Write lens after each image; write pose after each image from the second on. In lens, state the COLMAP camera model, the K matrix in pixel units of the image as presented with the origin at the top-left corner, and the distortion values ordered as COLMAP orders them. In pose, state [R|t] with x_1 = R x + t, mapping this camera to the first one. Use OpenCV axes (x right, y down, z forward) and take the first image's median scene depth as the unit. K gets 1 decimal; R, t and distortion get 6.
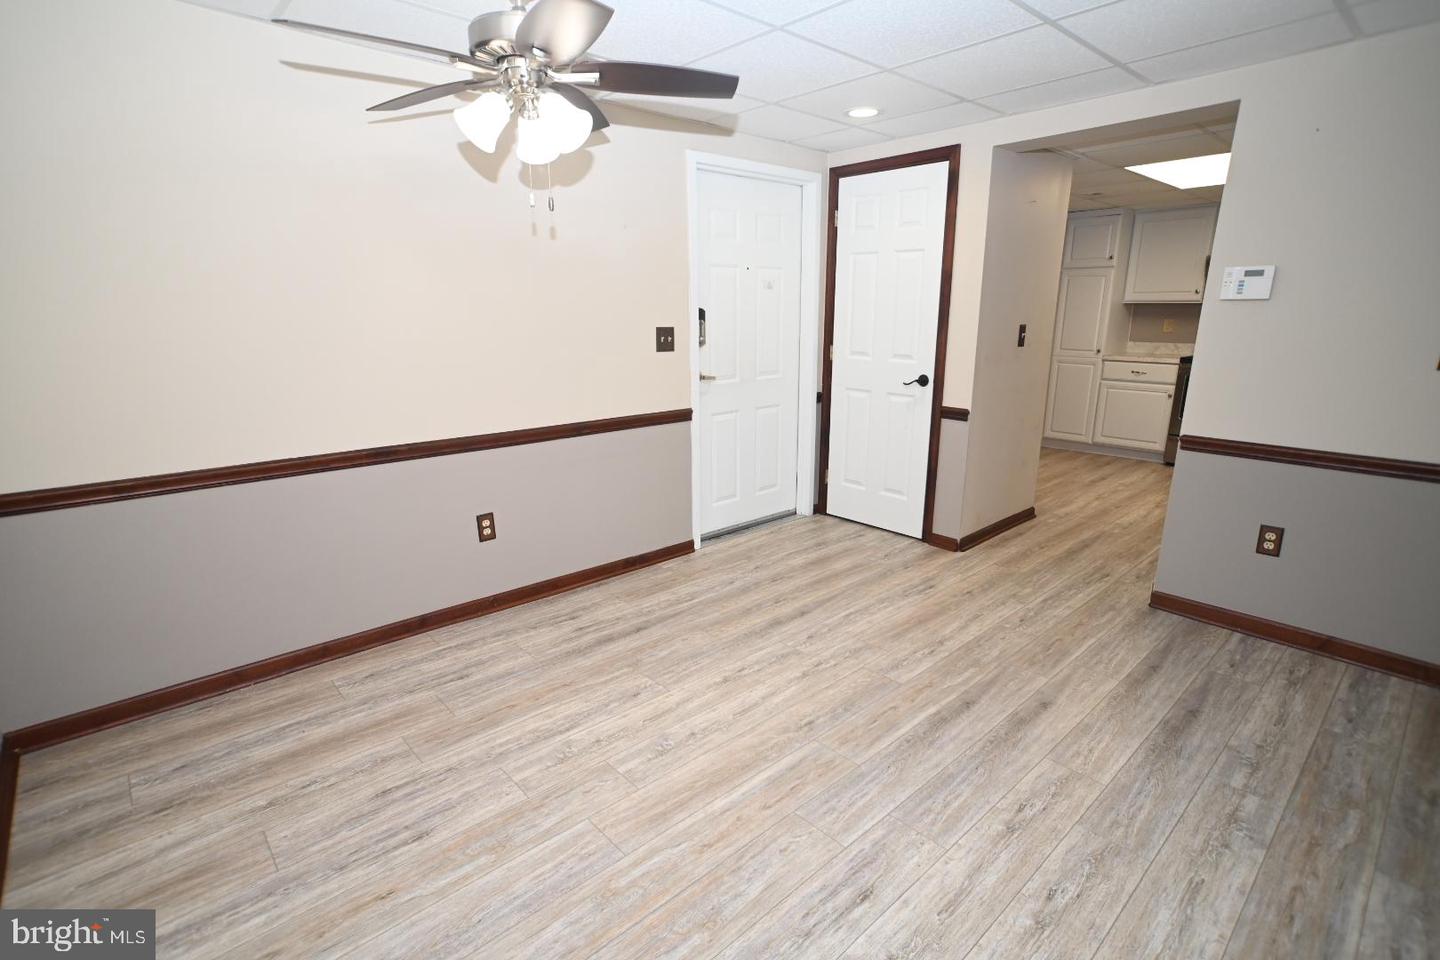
lens RADIAL K [[695.6, 0, 718.9], [0, 695.6, 485.0], [0, 0, 1]] dist [-0.045782, 0.040499]
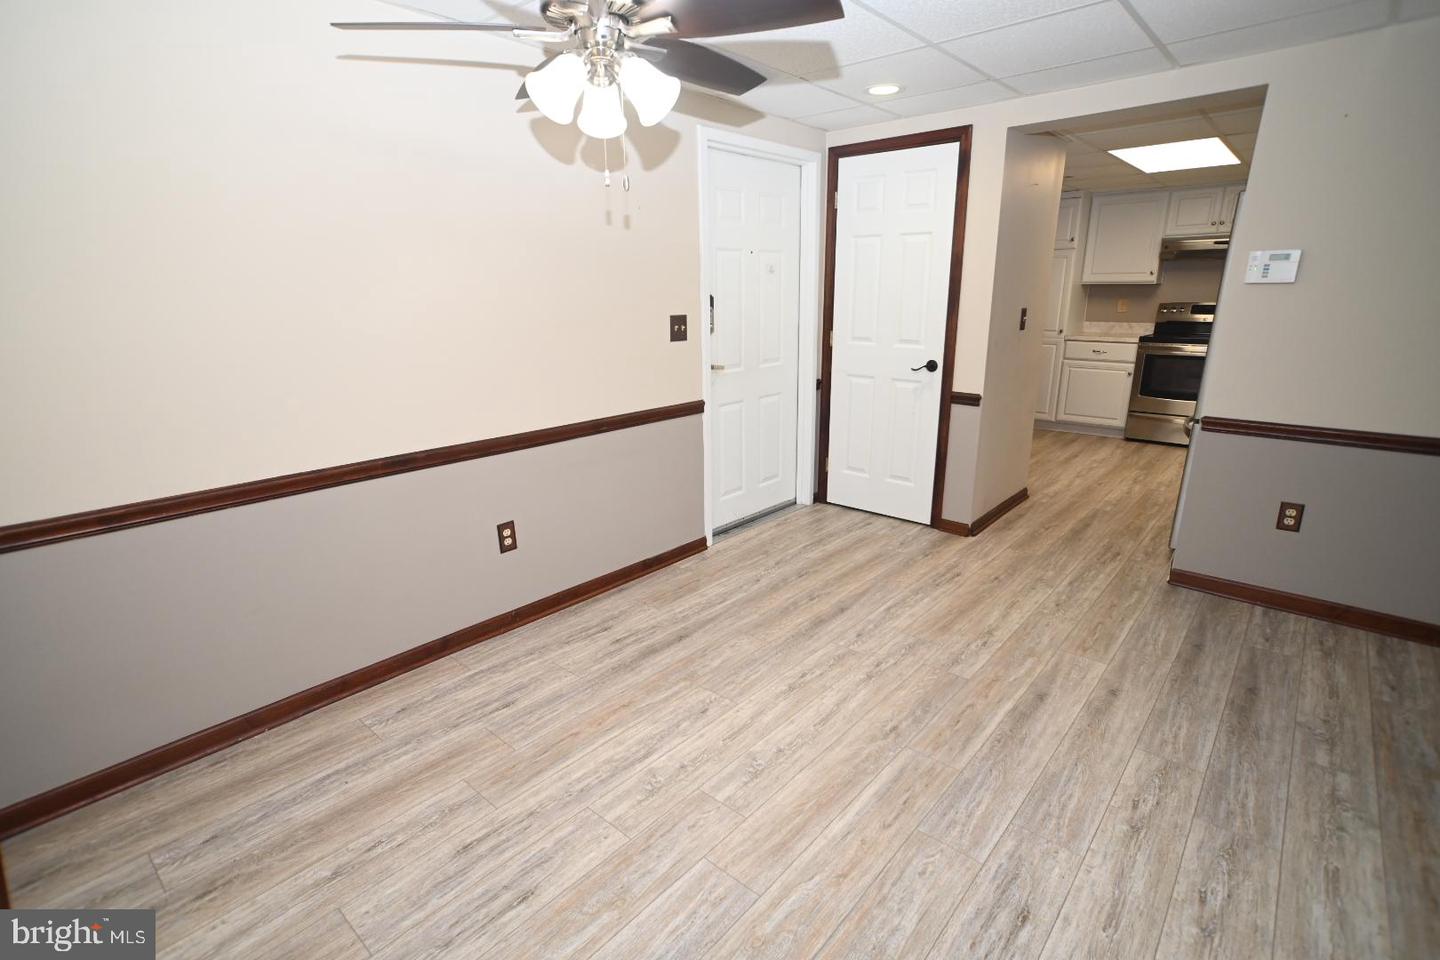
lens RADIAL K [[695.6, 0, 718.9], [0, 695.6, 485.0], [0, 0, 1]] dist [-0.045782, 0.040499]
pose [[0.993674, -0.037522, 0.105846, -0.166805], [0.034781, 0.999013, 0.027624, -0.026065], [-0.106778, -0.023768, 0.993999, 0.062003]]
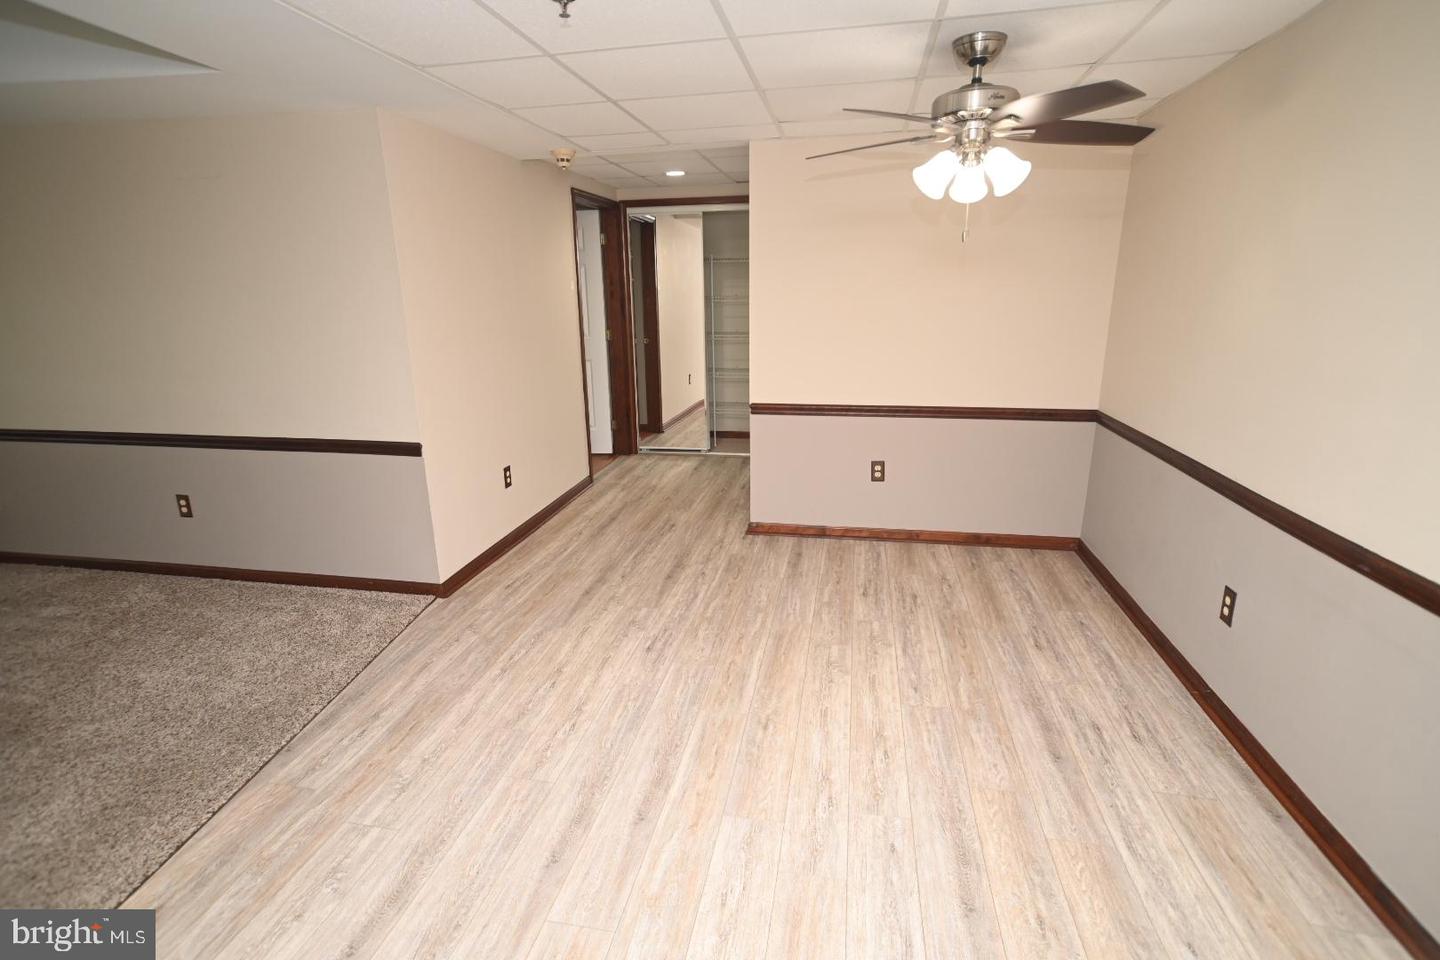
lens RADIAL K [[695.6, 0, 718.9], [0, 695.6, 485.0], [0, 0, 1]] dist [-0.045782, 0.040499]
pose [[-0.802074, 0.176067, -0.570681, 0.596925], [-0.132474, 0.879301, 0.457471, -0.371129], [0.582347, 0.442527, -0.681940, 1.250122]]
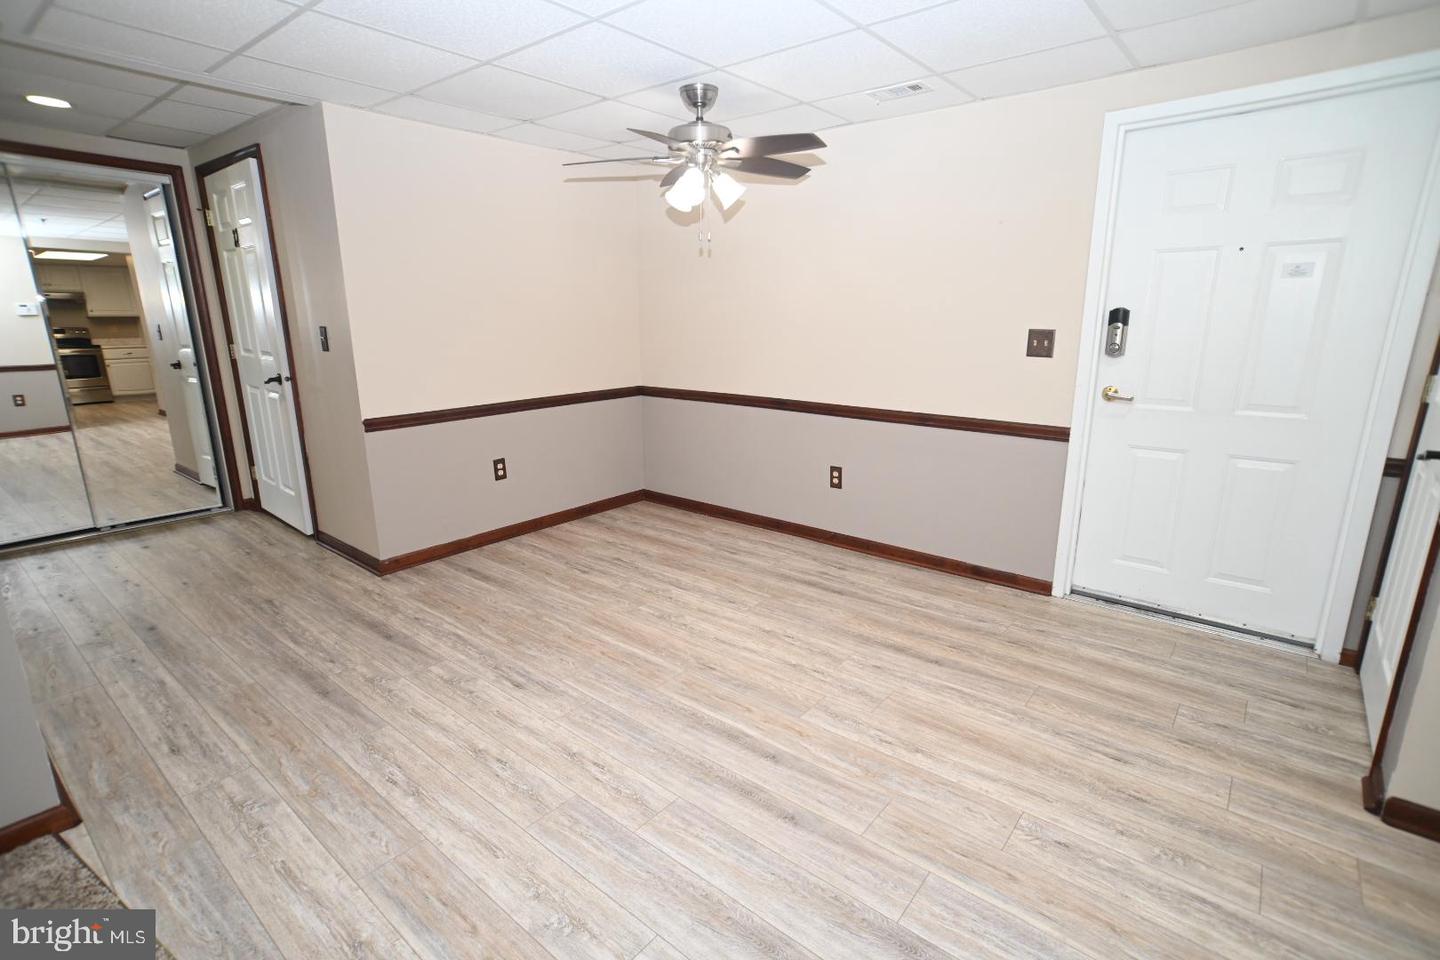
lens RADIAL K [[695.6, 0, 718.9], [0, 695.6, 485.0], [0, 0, 1]] dist [-0.045782, 0.040499]
pose [[0.142655, 0.243578, -0.959333, 0.961684], [-0.242850, 0.948232, 0.204647, -0.151149], [0.959517, 0.203780, 0.194423, 0.600473]]
